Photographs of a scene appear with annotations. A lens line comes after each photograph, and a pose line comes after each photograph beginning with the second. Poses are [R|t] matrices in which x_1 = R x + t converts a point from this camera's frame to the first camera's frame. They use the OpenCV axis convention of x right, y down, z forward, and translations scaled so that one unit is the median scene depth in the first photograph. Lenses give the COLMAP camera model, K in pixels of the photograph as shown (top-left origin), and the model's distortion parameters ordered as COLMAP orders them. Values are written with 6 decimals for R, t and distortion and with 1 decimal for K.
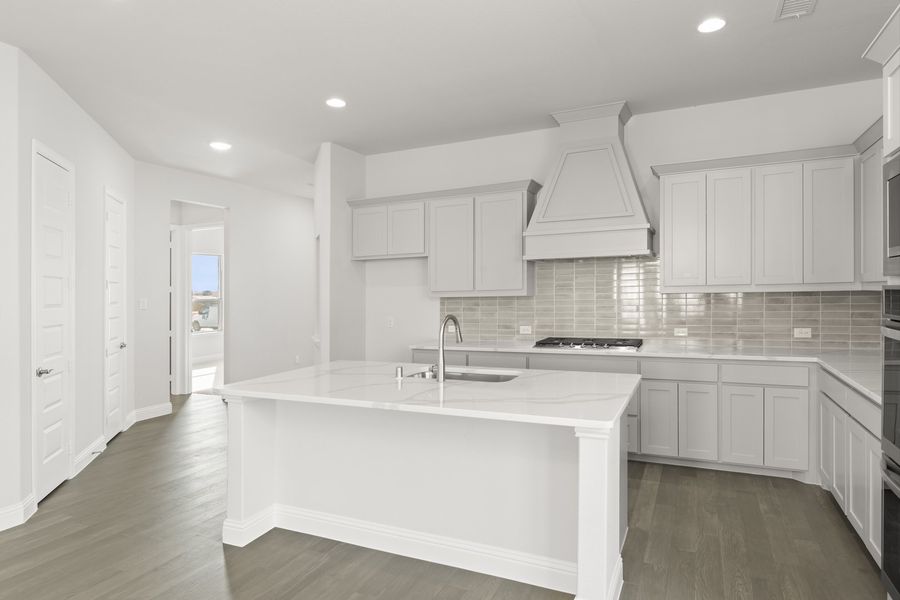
lens RADIAL K [[513.7, 0, 477.4], [0, 513.7, 309.0], [0, 0, 1]] dist [0.019030, -0.007767]
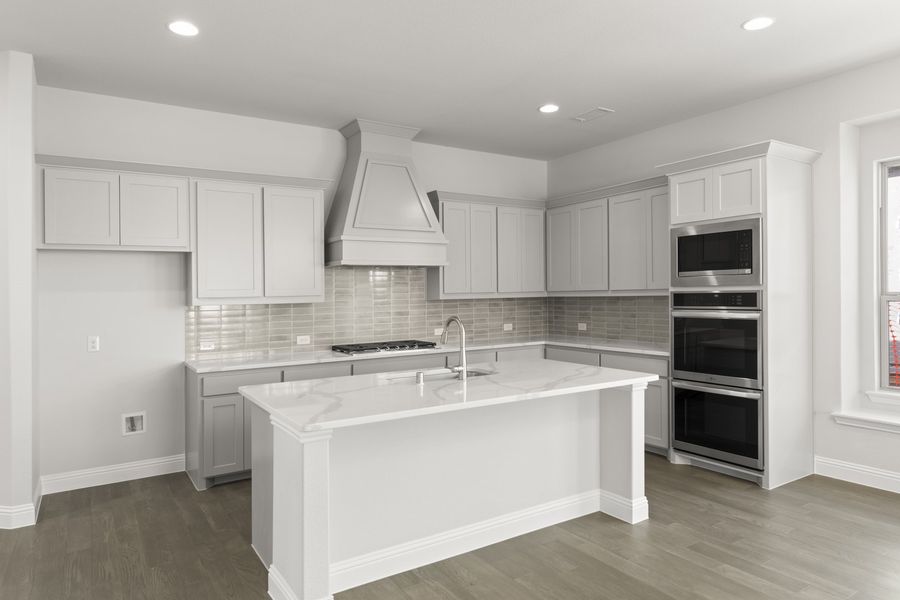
lens RADIAL K [[554.9, 0, 449.7], [0, 554.9, 323.1], [0, 0, 1]] dist [0.016806, -0.004812]
pose [[0.558943, -0.034205, 0.828501, -0.682777], [0.037148, 0.999179, 0.016189, 0.004525], [-0.828374, 0.021729, 0.559754, 0.261953]]
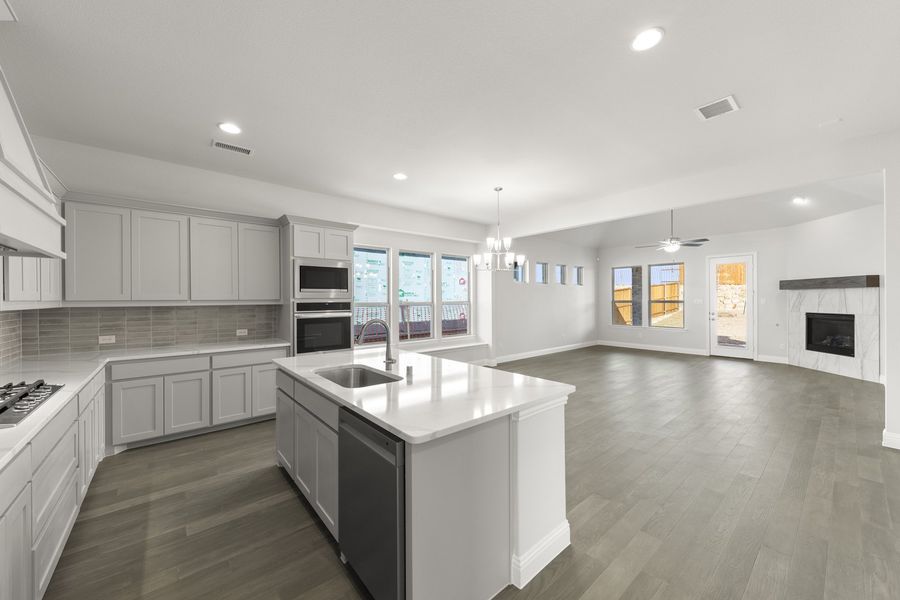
lens RADIAL K [[330.4, 0, 444.3], [0, 330.4, 302.4], [0, 0, 1]] dist [-0.001913, -0.000878]
pose [[-0.887138, 0.019642, 0.461087, -0.386592], [0.039491, 0.998660, 0.033439, -0.031547], [-0.459812, 0.047874, -0.886725, 1.079503]]
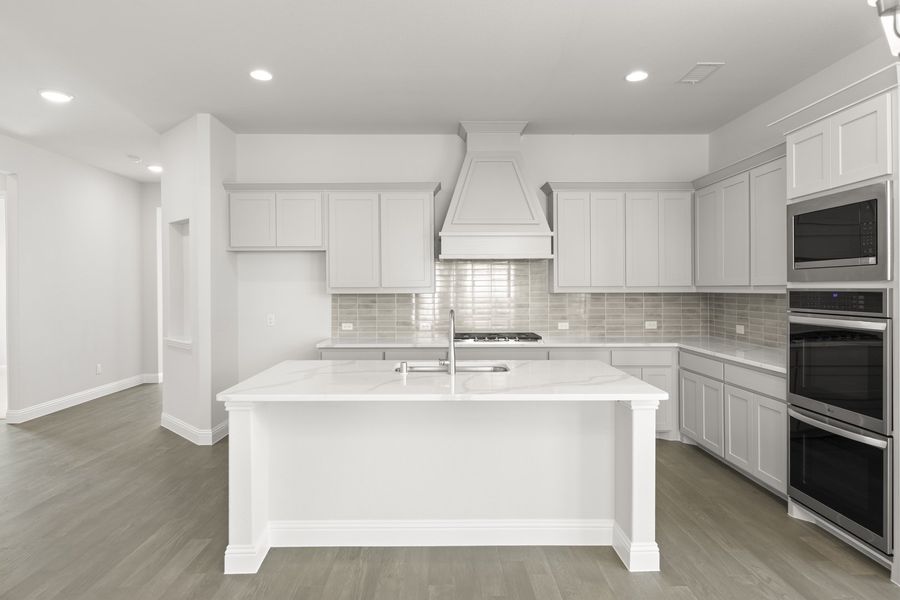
lens RADIAL K [[513.7, 0, 444.8], [0, 513.7, 313.7], [0, 0, 1]] dist [0.019030, -0.007767]
pose [[0.909794, -0.002399, 0.415052, -0.345277], [-0.001096, 0.999966, 0.008183, 0.007812], [-0.415058, -0.007899, 0.909761, 0.046108]]
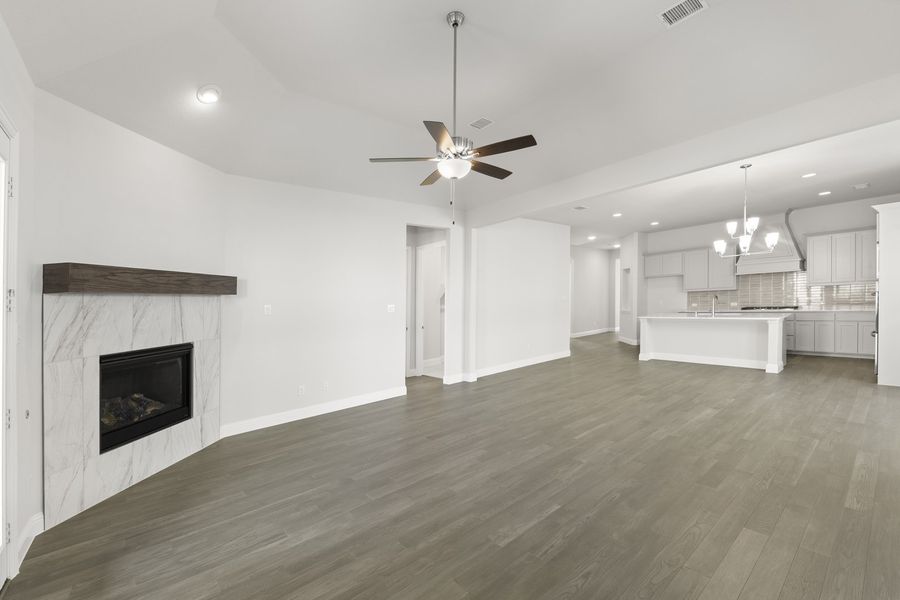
lens RADIAL K [[373.6, 0, 449.6], [0, 373.6, 316.1], [0, 0, 1]] dist [0.006223, -0.001531]
pose [[0.889671, -0.000090, -0.456601, -0.320142], [0.010397, 0.999745, 0.020061, 0.053662], [0.456483, -0.022595, 0.889445, -1.284210]]
